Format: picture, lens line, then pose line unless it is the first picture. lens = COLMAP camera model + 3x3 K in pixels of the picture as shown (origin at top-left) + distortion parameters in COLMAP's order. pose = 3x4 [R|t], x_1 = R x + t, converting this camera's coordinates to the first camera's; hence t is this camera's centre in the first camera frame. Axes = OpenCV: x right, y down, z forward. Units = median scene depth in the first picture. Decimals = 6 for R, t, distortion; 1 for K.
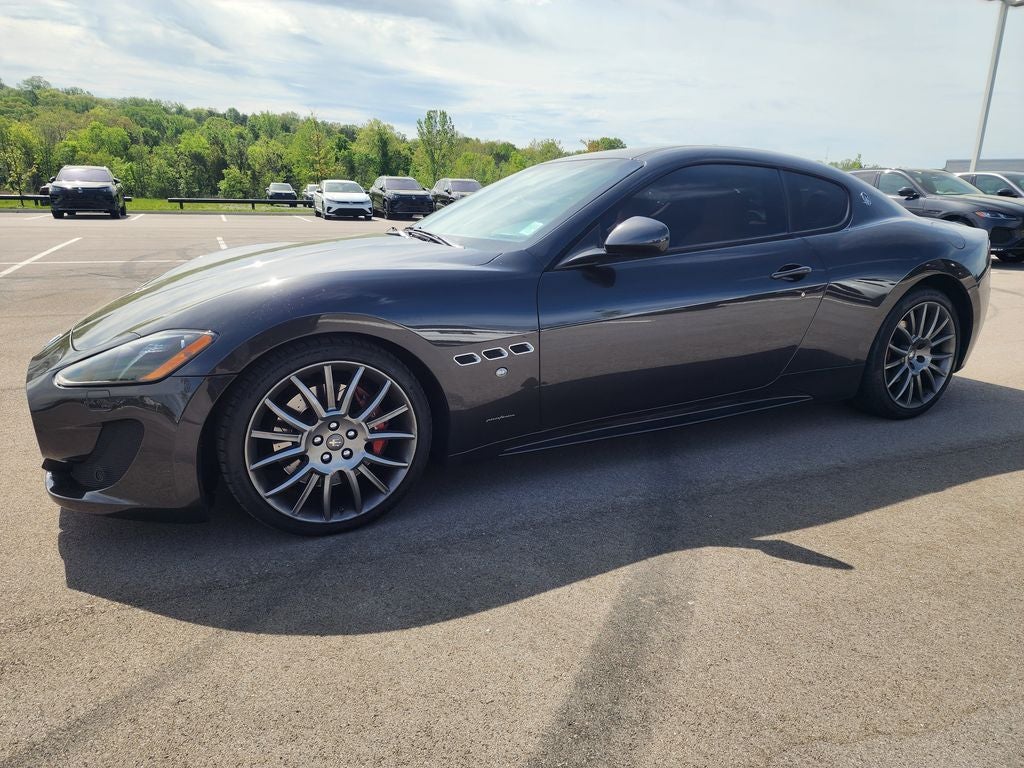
lens RADIAL K [[683.8, 0, 515.6], [0, 683.8, 374.6], [0, 0, 1]] dist [0.064539, -0.057271]
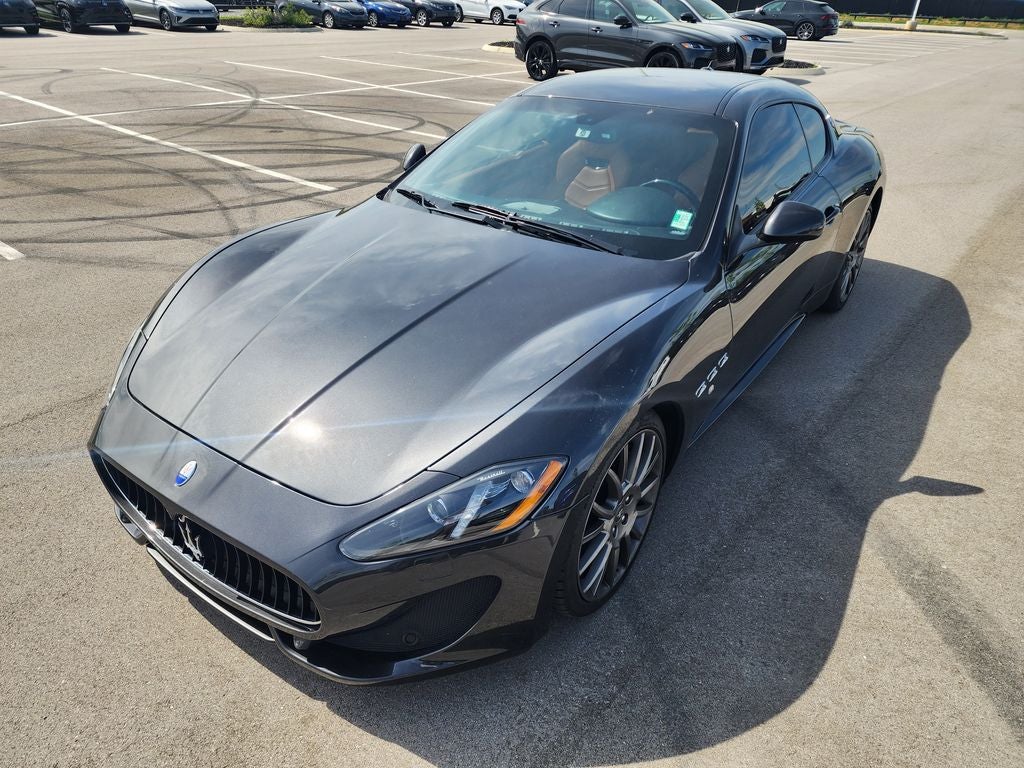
lens RADIAL K [[682.3, 0, 506.7], [0, 682.3, 383.2], [0, 0, 1]] dist [0.077006, -0.062941]
pose [[0.889629, -0.219732, 0.400347, -0.689925], [0.105375, 0.951751, 0.288213, -0.334908], [-0.444360, -0.214216, 0.869859, 0.274186]]
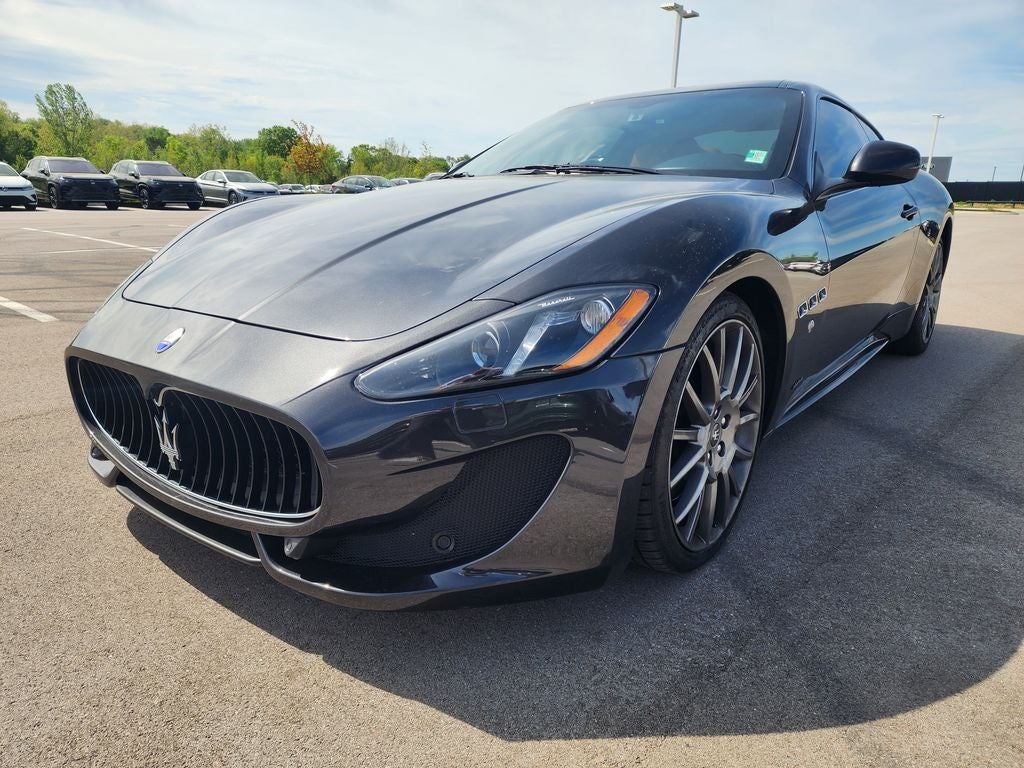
lens RADIAL K [[683.9, 0, 507.3], [0, 683.9, 381.9], [0, 0, 1]] dist [0.077806, -0.068590]
pose [[0.908346, -0.114331, 0.402289, -0.701507], [0.106885, 0.993426, 0.040993, -0.009771], [-0.404331, 0.005763, 0.914595, 0.396903]]
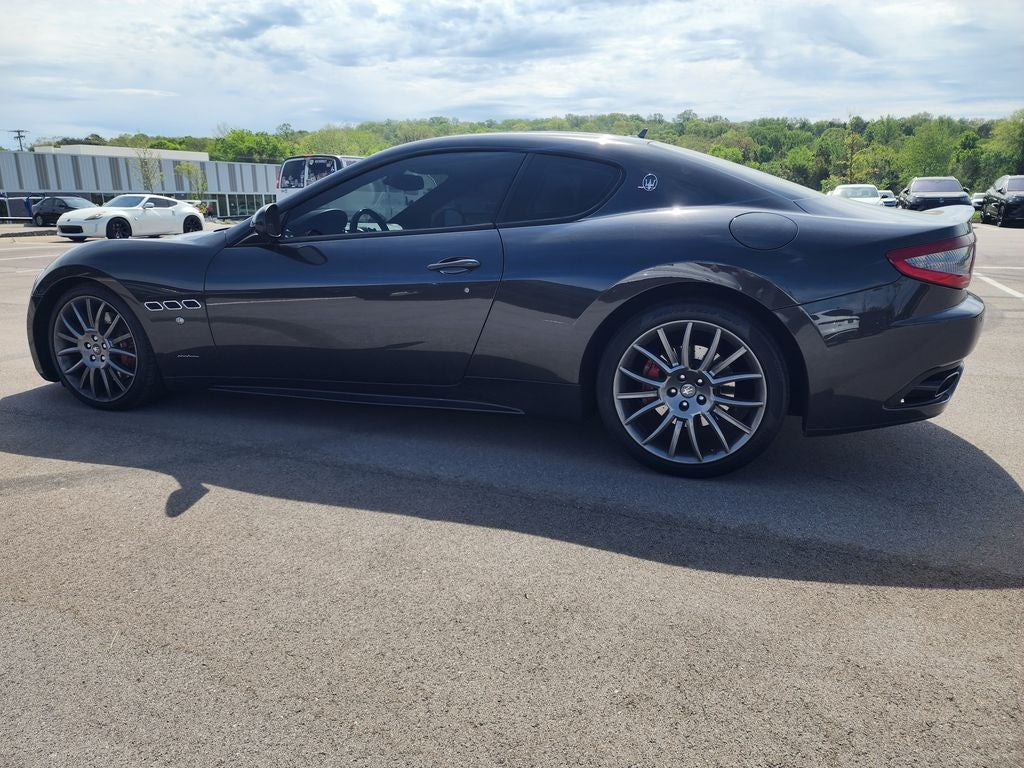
lens RADIAL K [[676.6, 0, 507.6], [0, 676.6, 377.7], [0, 0, 1]] dist [0.073537, -0.061718]
pose [[0.687627, 0.158110, -0.708640, 1.409972], [-0.164732, 0.984523, 0.059817, -0.080521], [0.707130, 0.075604, 0.703030, 0.528434]]
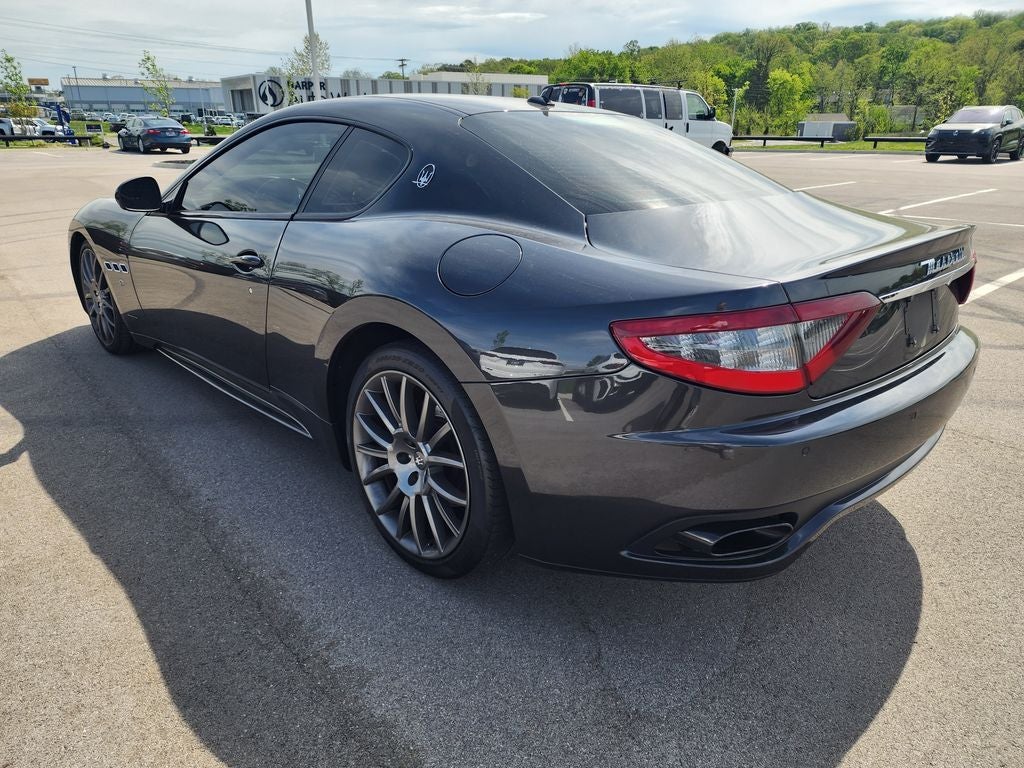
lens RADIAL K [[683.8, 0, 515.6], [0, 683.8, 374.6], [0, 0, 1]] dist [0.064539, -0.057271]
pose [[0.303069, 0.306806, -0.902230, 1.592547], [-0.235053, 0.941573, 0.241227, -0.365489], [0.923525, 0.138964, 0.357478, 1.285606]]
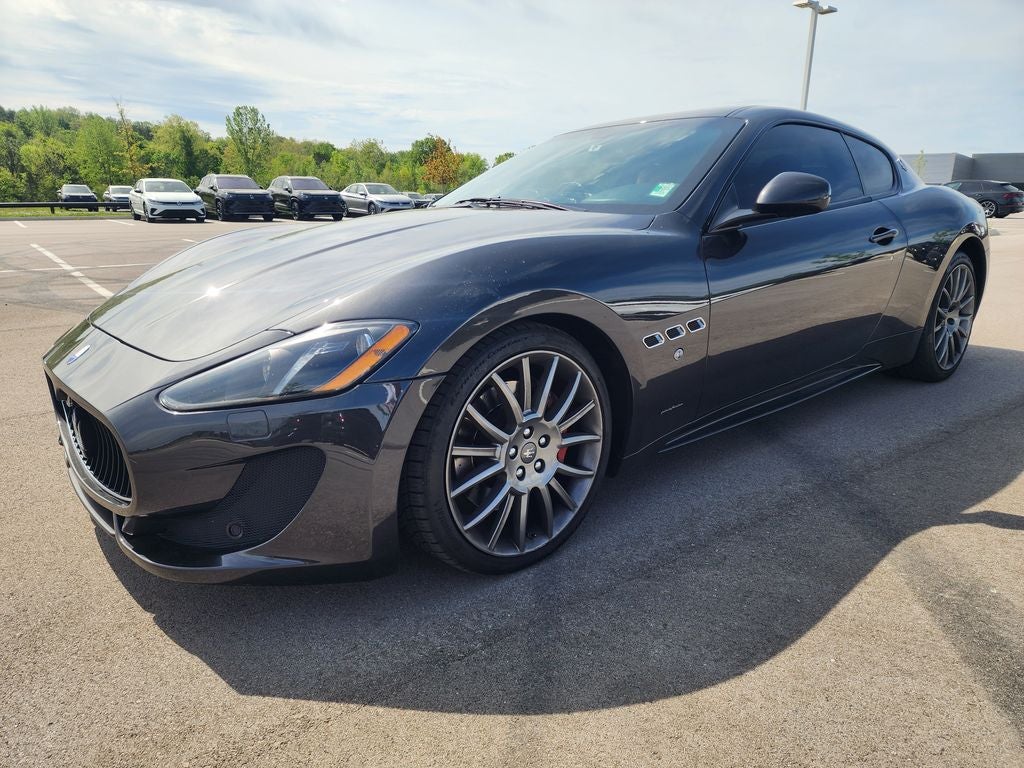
lens RADIAL K [[682.9, 0, 510.3], [0, 682.9, 380.1], [0, 0, 1]] dist [0.077765, -0.068565]
pose [[0.971790, -0.076409, 0.223125, -0.426593], [0.075059, 0.997073, 0.014539, 0.000225], [-0.223583, 0.002618, 0.974681, 0.212249]]
